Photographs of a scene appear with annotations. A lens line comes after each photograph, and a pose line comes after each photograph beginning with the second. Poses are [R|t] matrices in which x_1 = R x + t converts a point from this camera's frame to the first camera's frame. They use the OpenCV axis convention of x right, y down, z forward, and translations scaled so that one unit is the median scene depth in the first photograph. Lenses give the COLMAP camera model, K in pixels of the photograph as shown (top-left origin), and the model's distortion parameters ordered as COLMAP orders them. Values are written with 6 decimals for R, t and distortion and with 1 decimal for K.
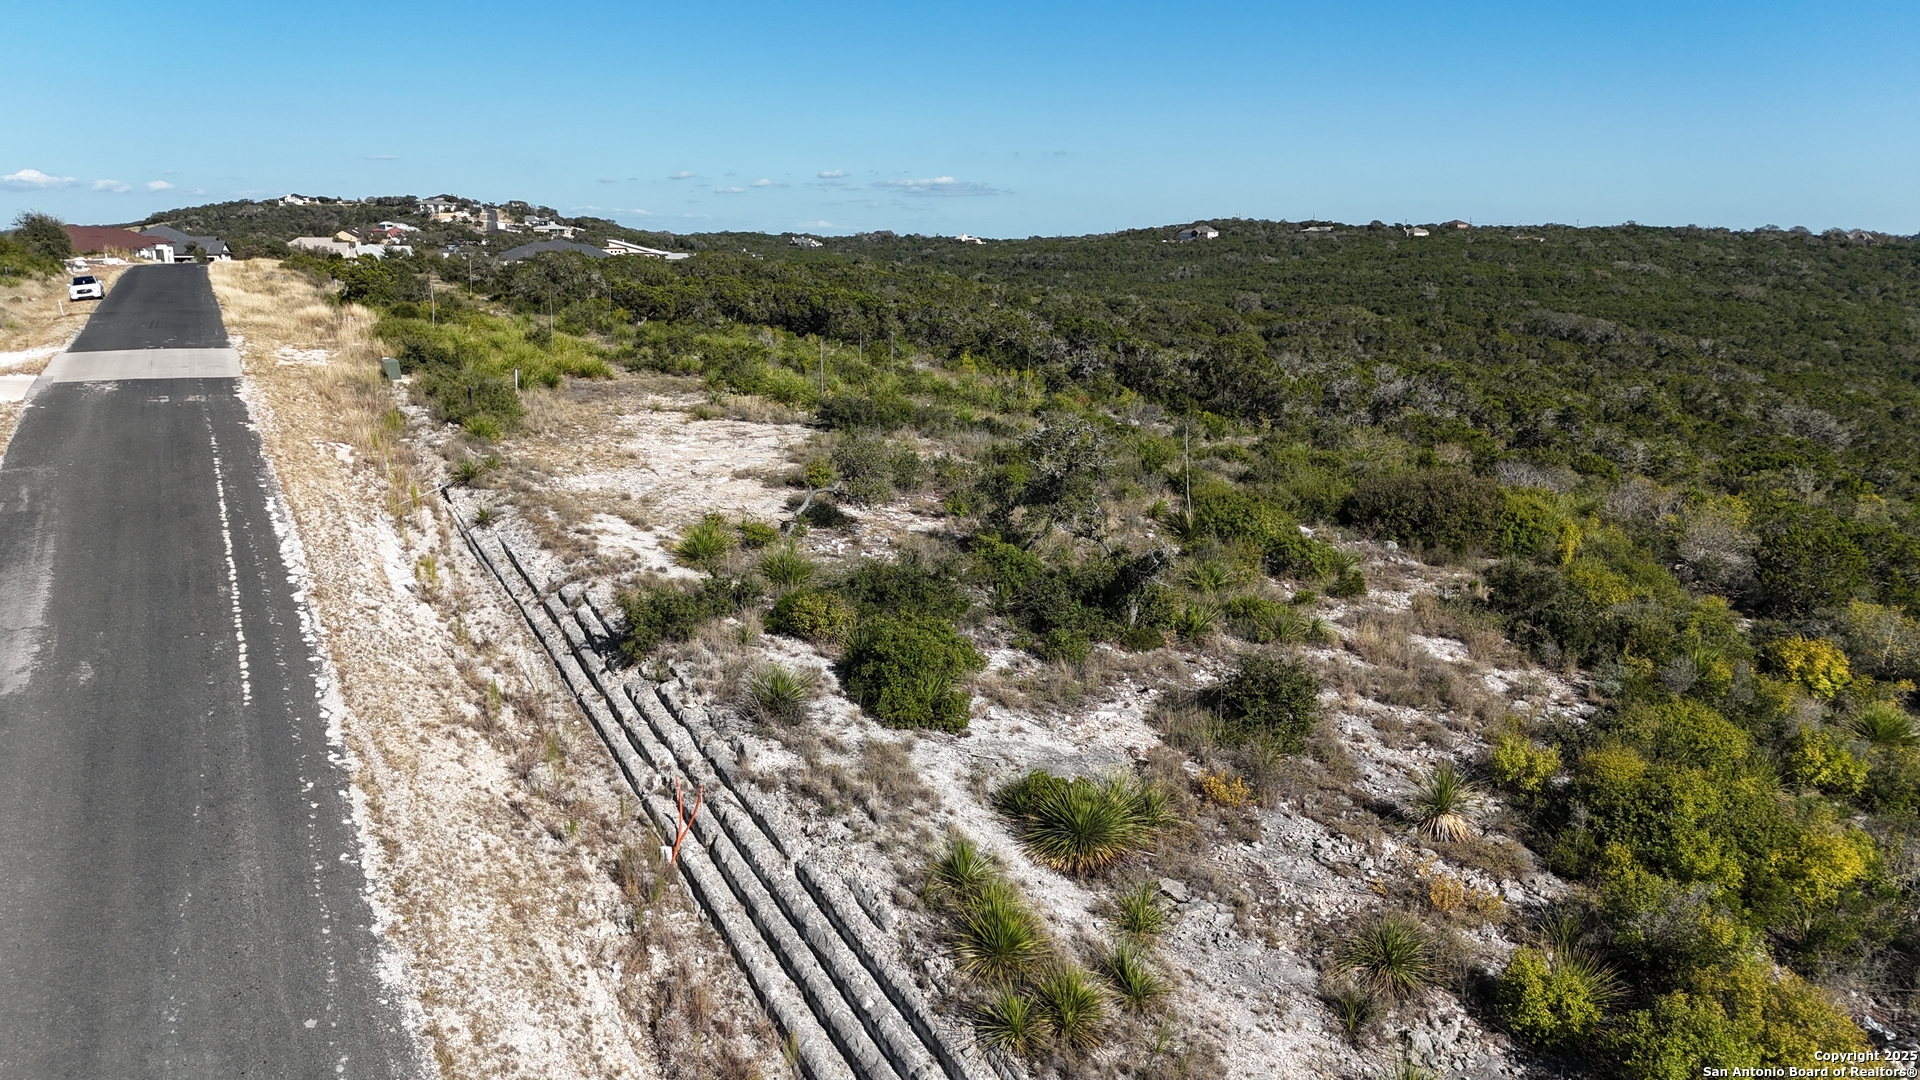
lens RADIAL K [[1426.4, 0, 960.8], [0, 1426.4, 538.9], [0, 0, 1]] dist [0.068026, -0.070179]
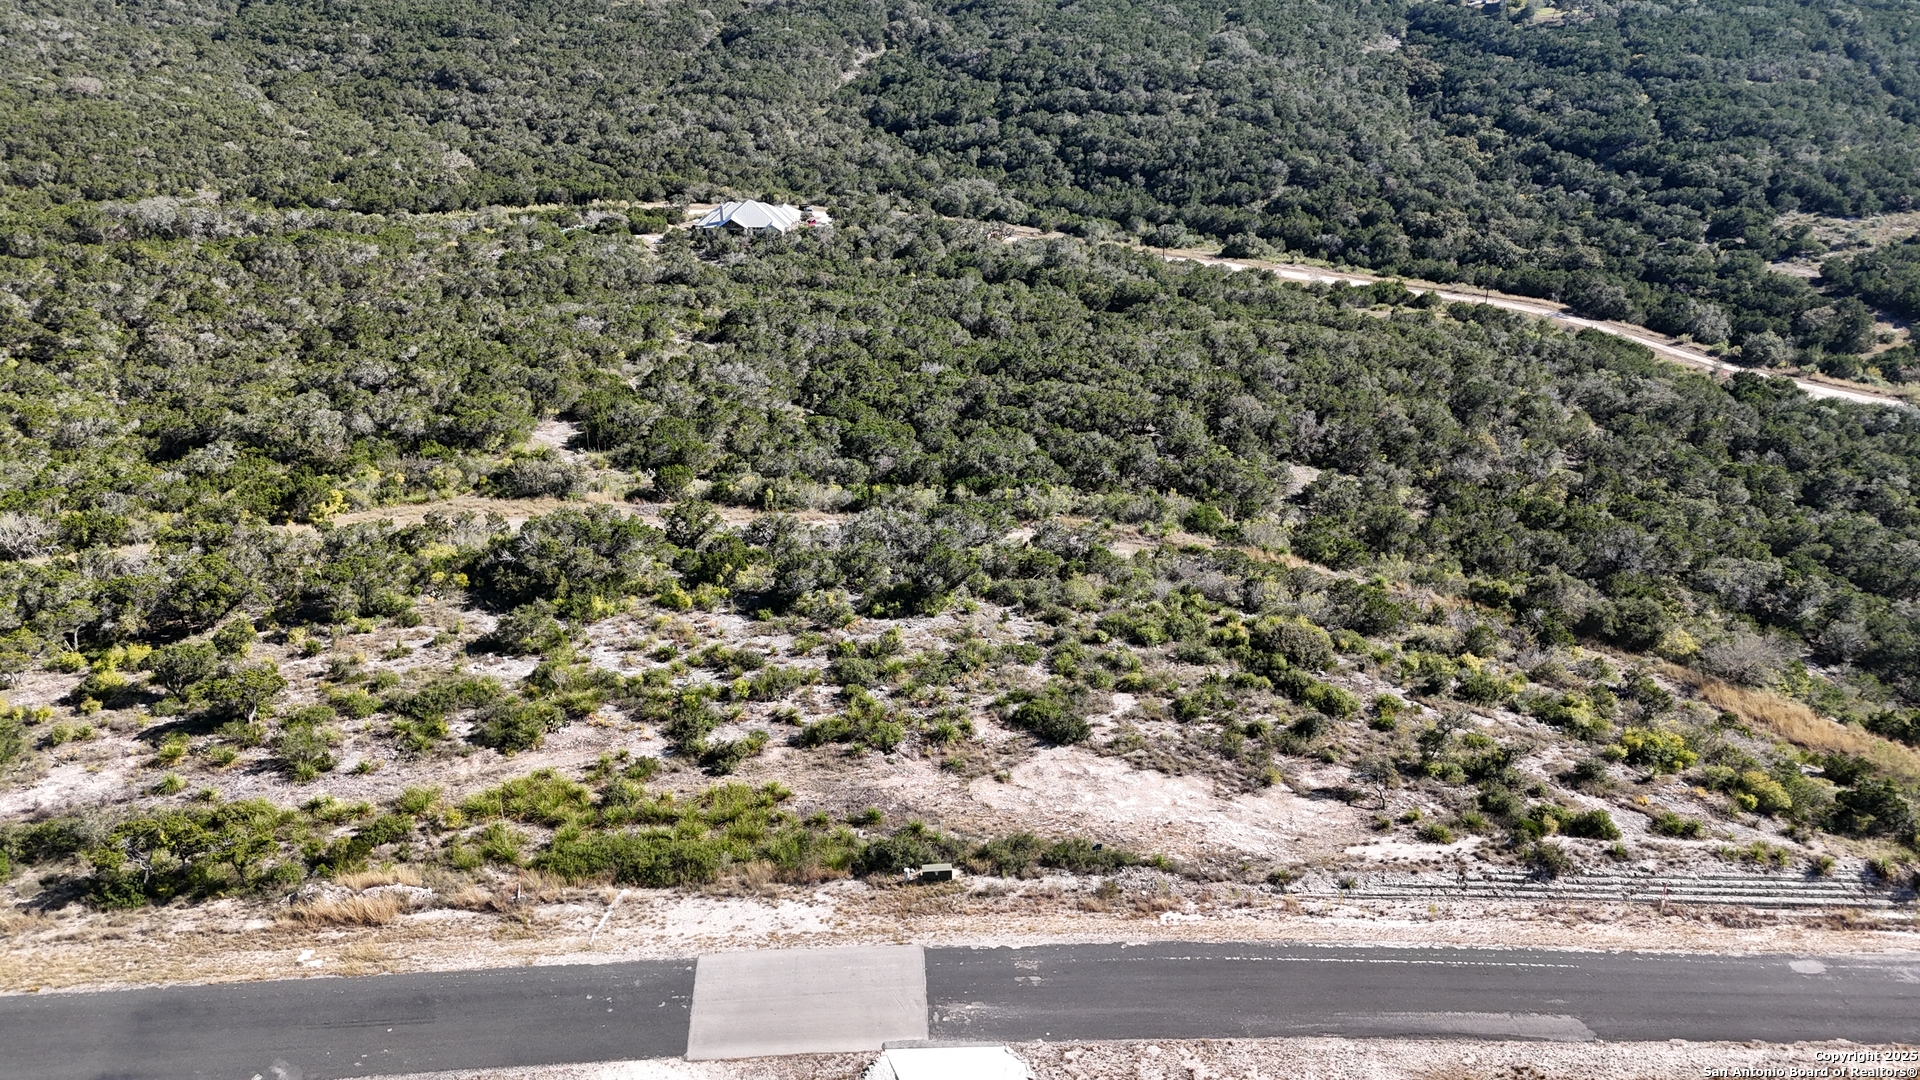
lens RADIAL K [[1426.4, 0, 958.5], [0, 1426.4, 533.2], [0, 0, 1]] dist [0.068026, -0.070179]
pose [[0.368841, -0.386745, 0.845213, -1.103431], [0.190273, 0.921486, 0.338613, -0.677931], [-0.909809, 0.035927, 0.413469, 0.339831]]
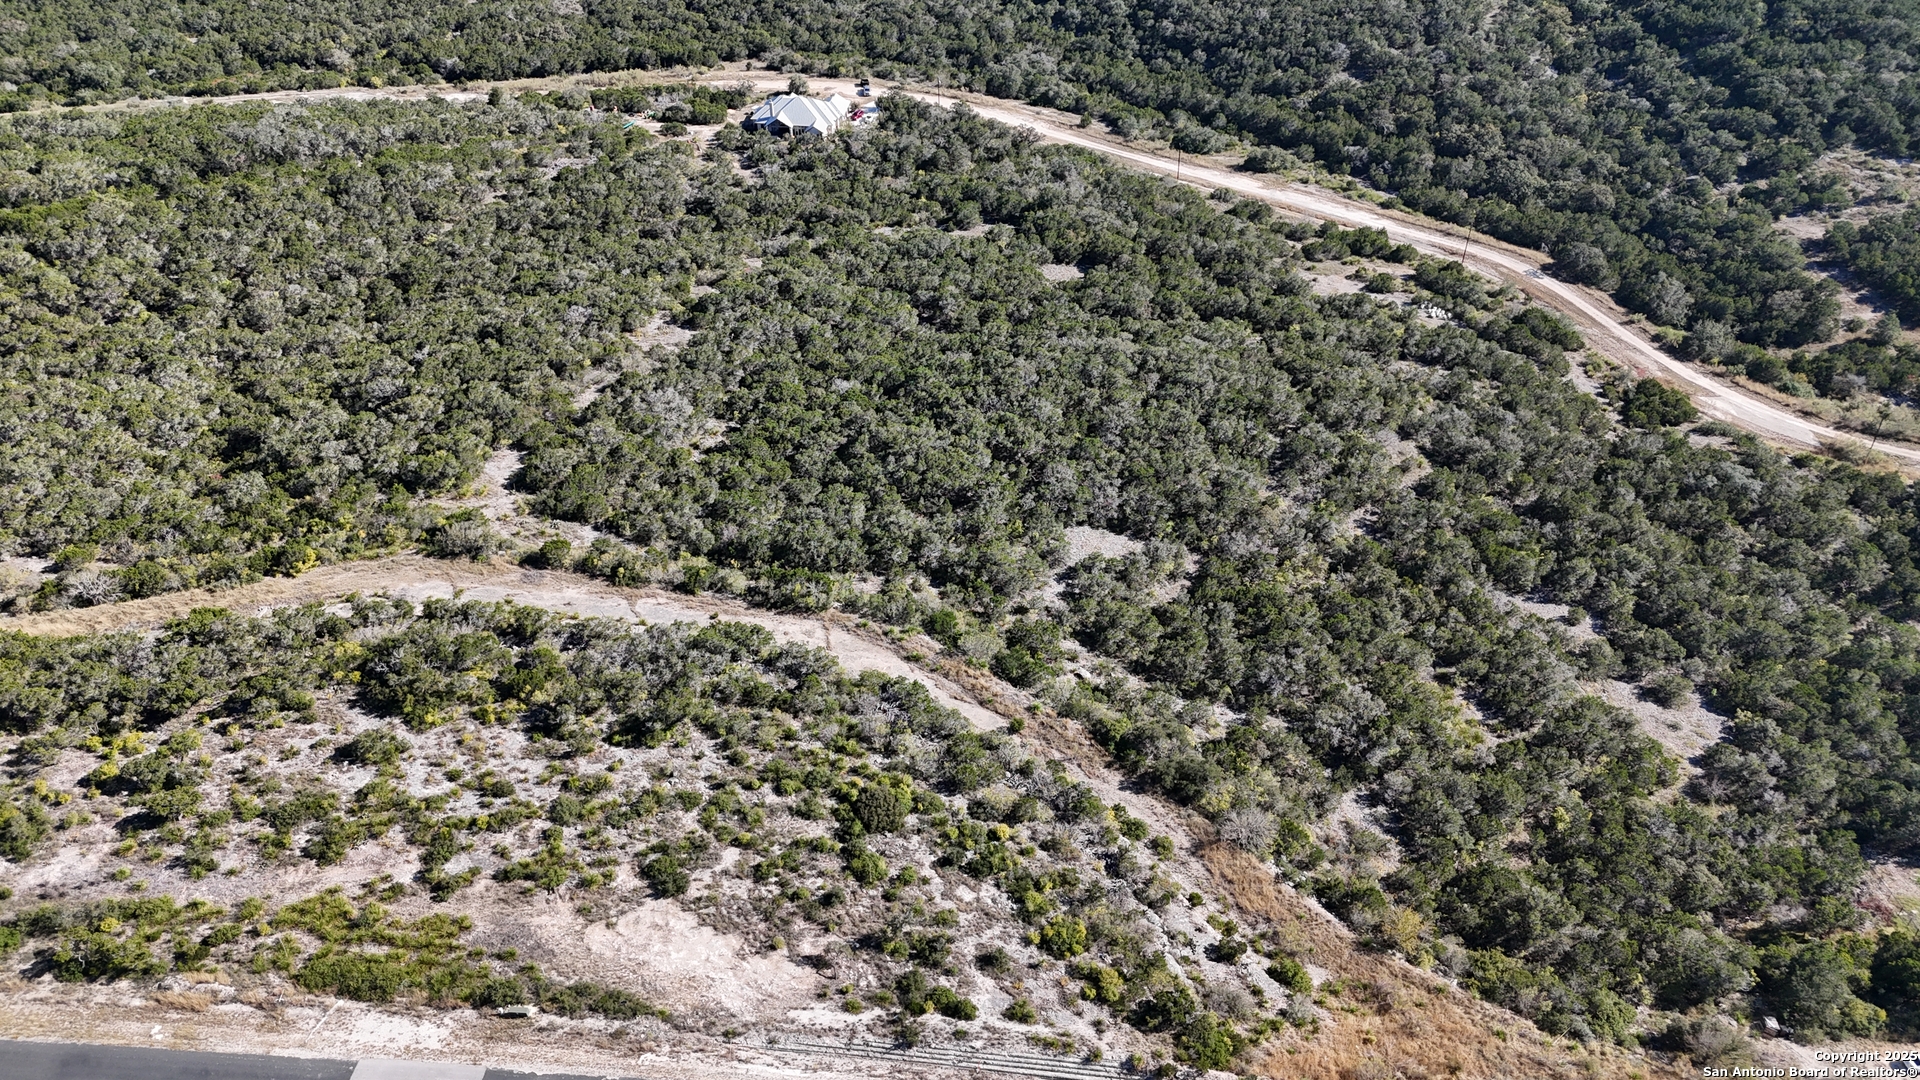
lens RADIAL K [[1426.4, 0, 959.9], [0, 1426.4, 541.6], [0, 0, 1]] dist [0.068026, -0.070179]
pose [[0.517866, -0.528409, 0.672755, -0.919670], [0.189003, 0.837662, 0.512445, -1.381357], [-0.834322, -0.138225, 0.533667, -0.516569]]
